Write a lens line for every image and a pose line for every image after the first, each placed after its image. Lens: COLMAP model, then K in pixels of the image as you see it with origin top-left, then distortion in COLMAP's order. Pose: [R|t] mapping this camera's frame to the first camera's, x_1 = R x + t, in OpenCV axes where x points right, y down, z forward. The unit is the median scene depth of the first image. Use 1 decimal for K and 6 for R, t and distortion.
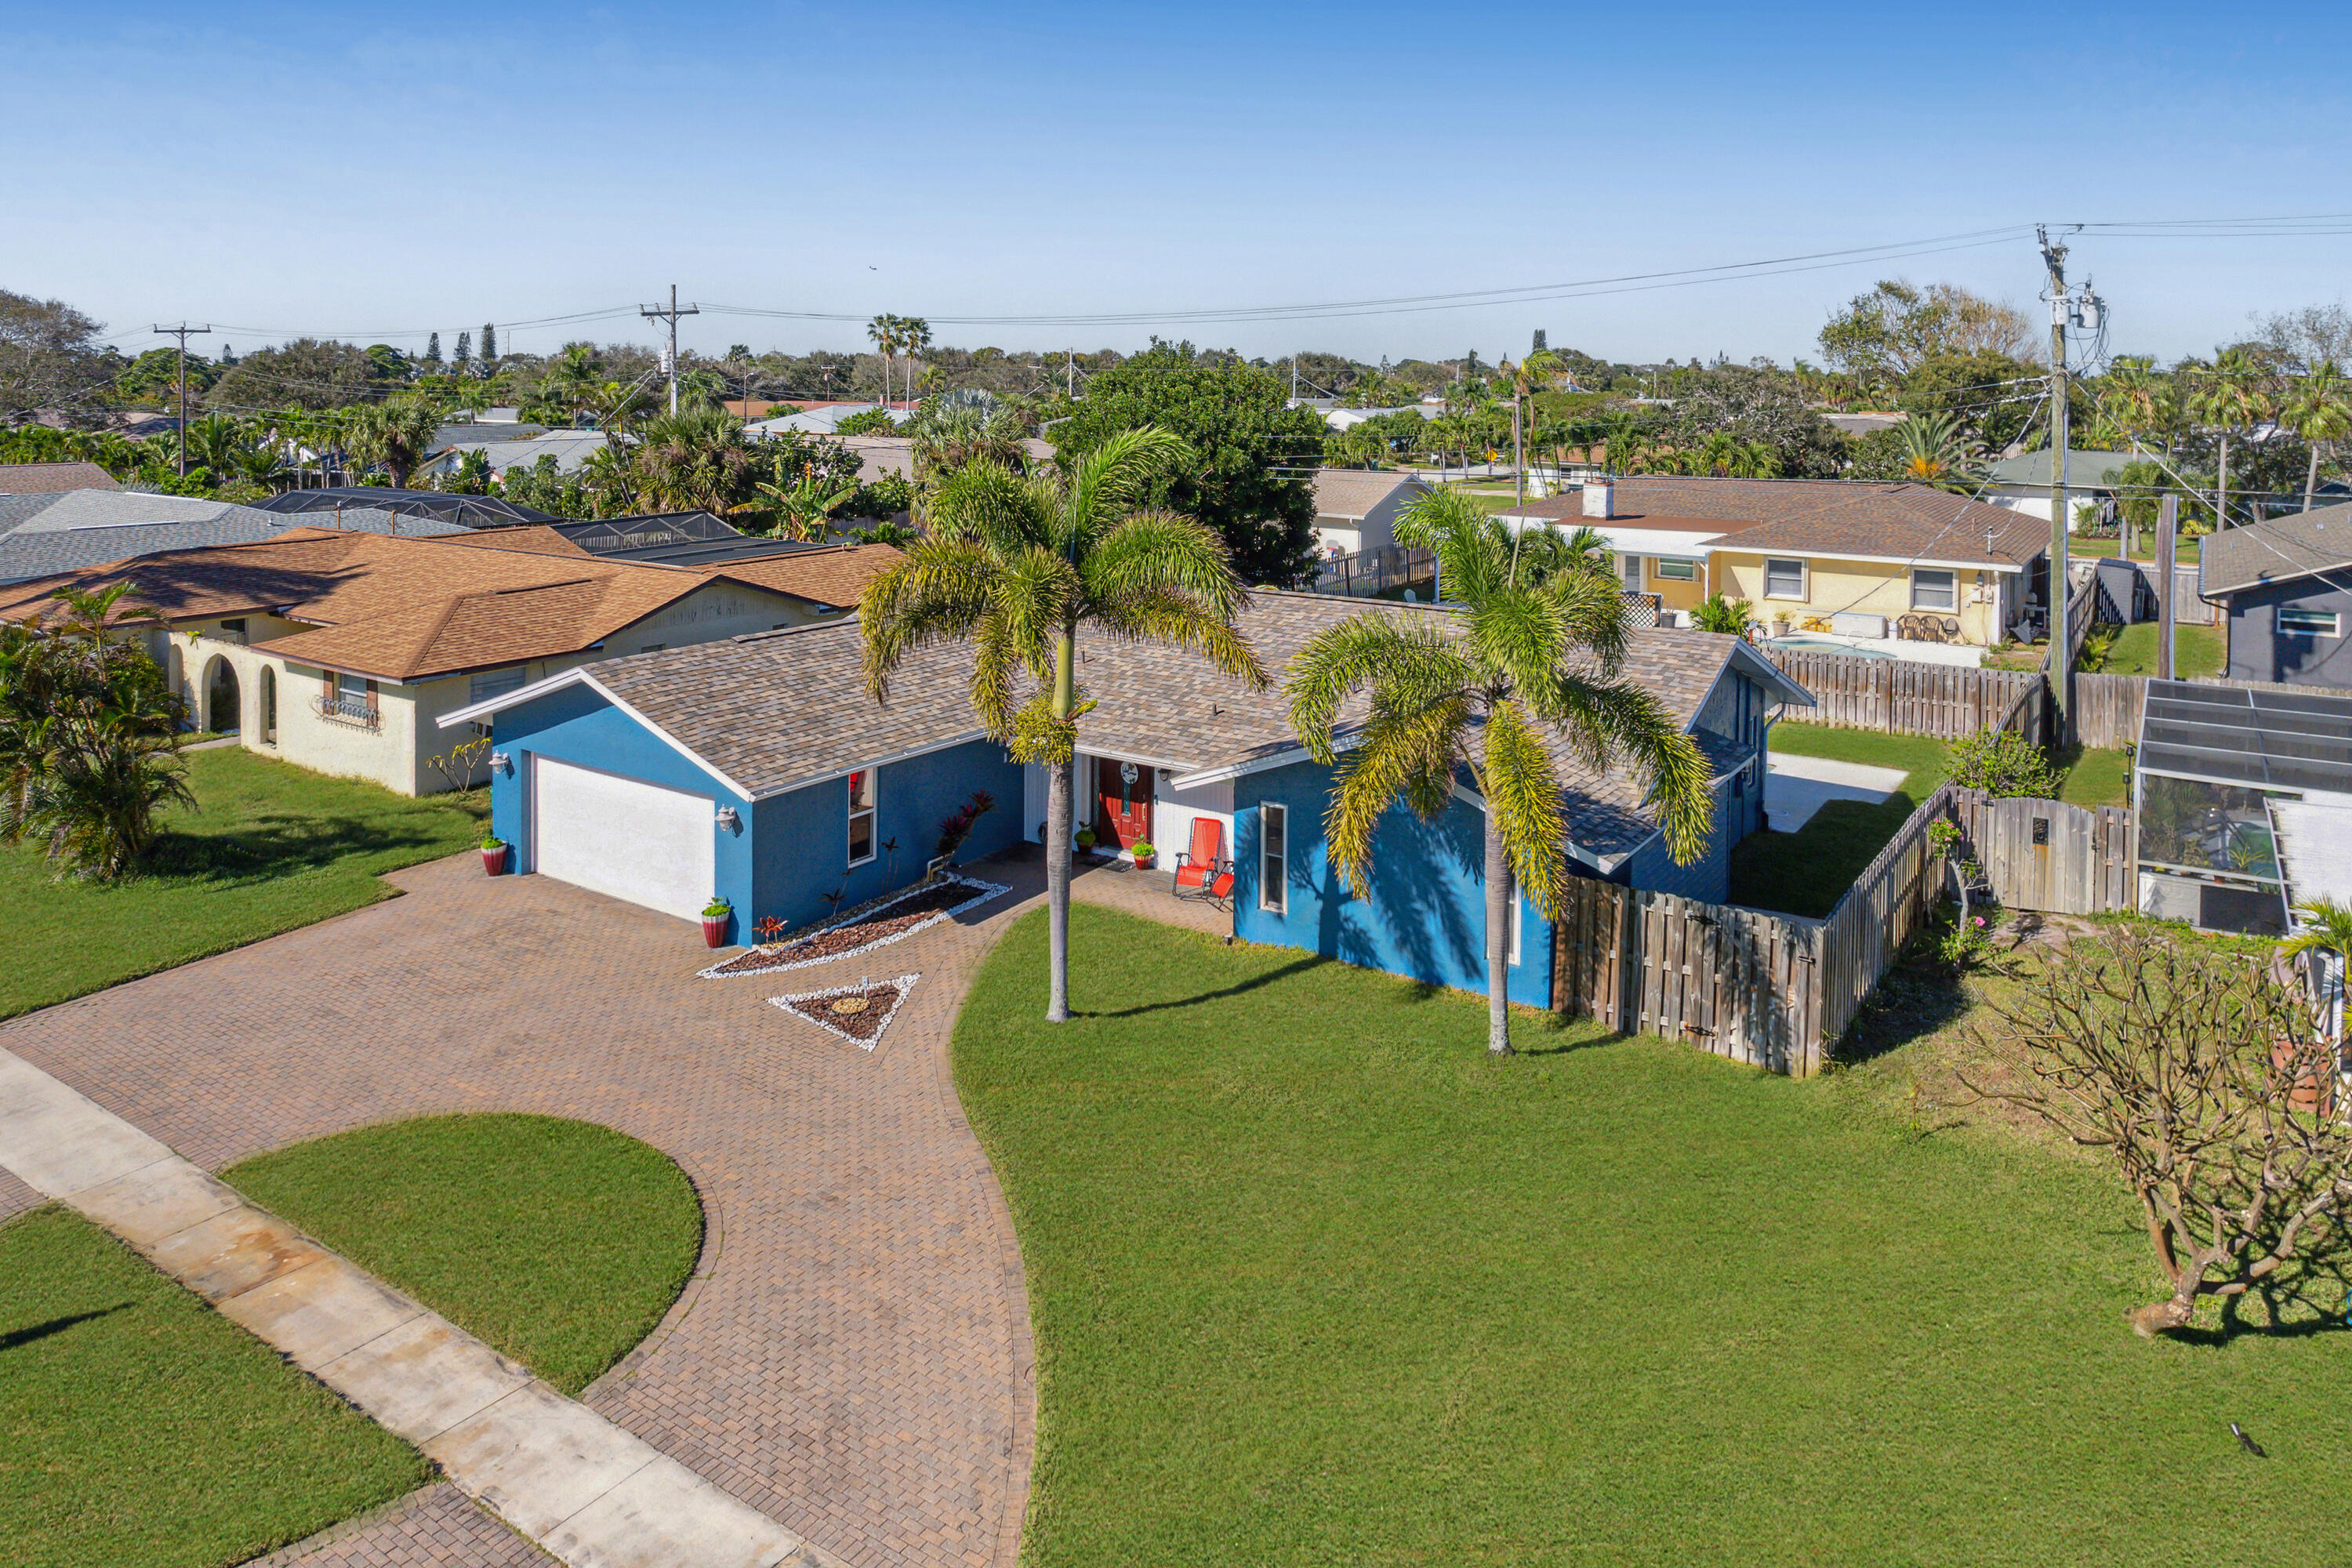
lens RADIAL K [[1653.2, 0, 1176.0], [0, 1653.2, 784.0], [0, 0, 1]] dist [-0.048978, 0.001064]
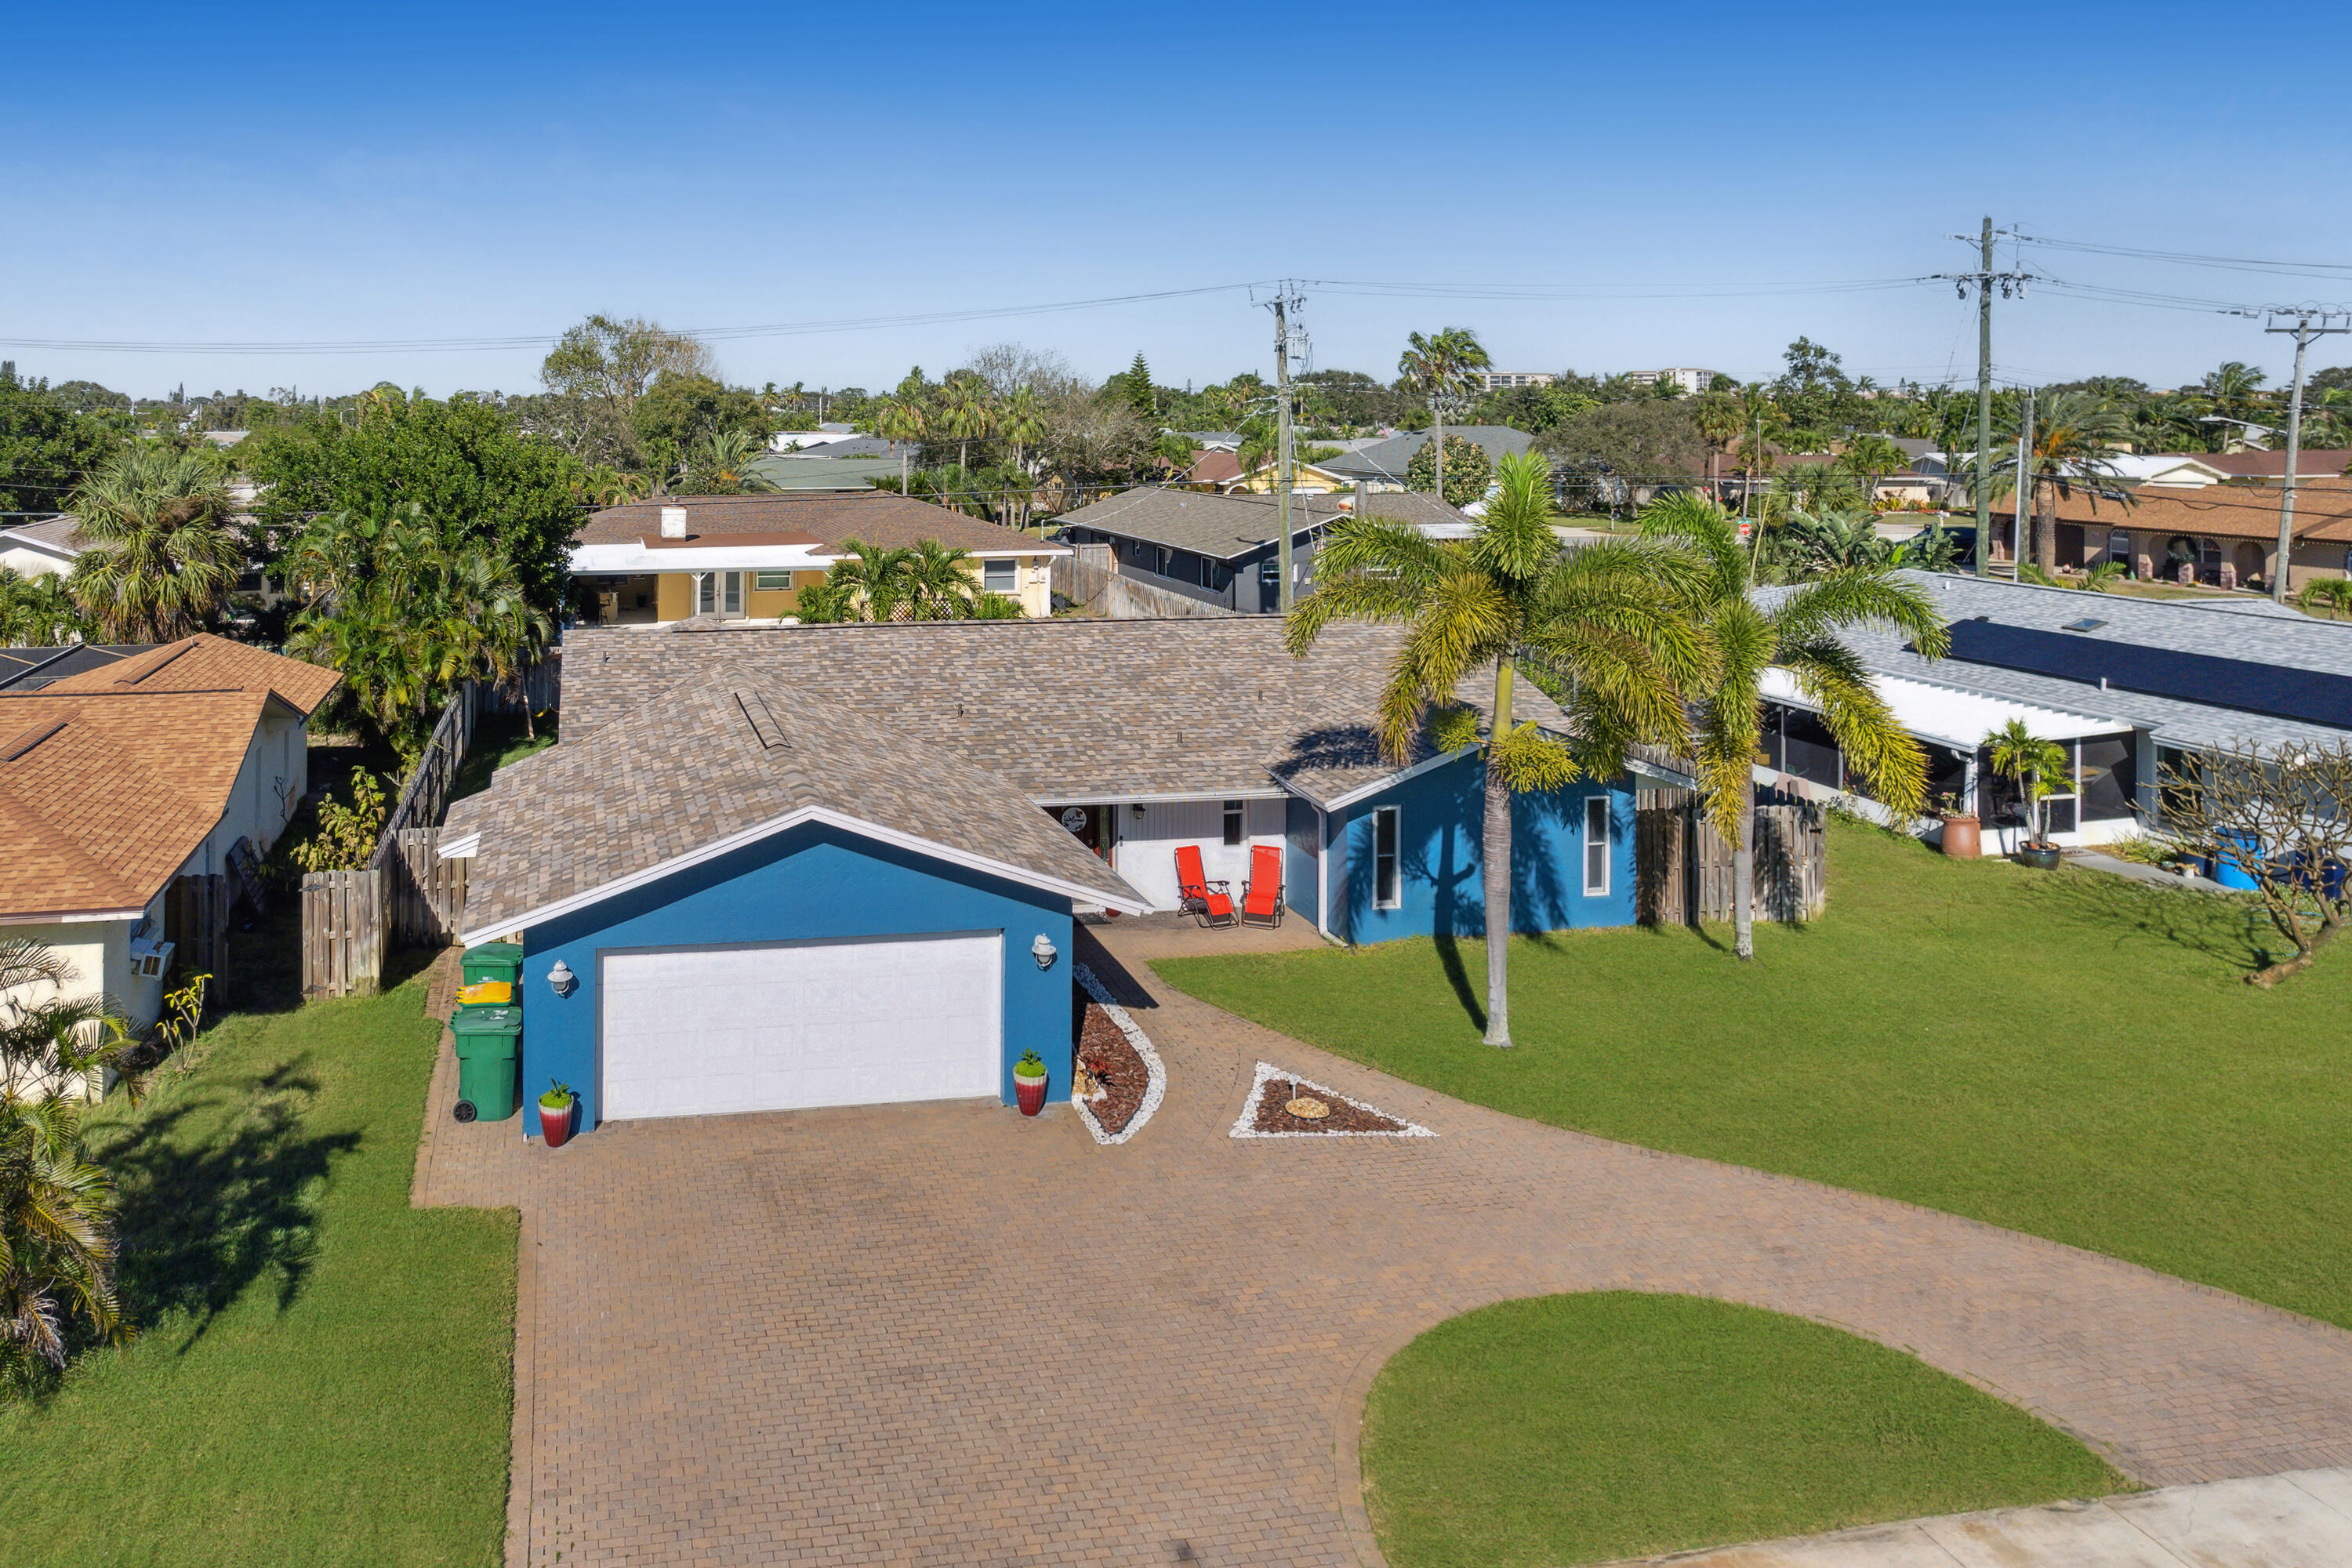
lens RADIAL K [[1509.0, 0, 1162.7], [0, 1509.0, 798.6], [0, 0, 1]] dist [-0.076266, 0.071703]
pose [[0.694315, -0.187059, 0.694935, -0.690597], [0.176072, 0.980436, 0.087993, -0.100482], [-0.697800, 0.061264, 0.713668, 0.413298]]
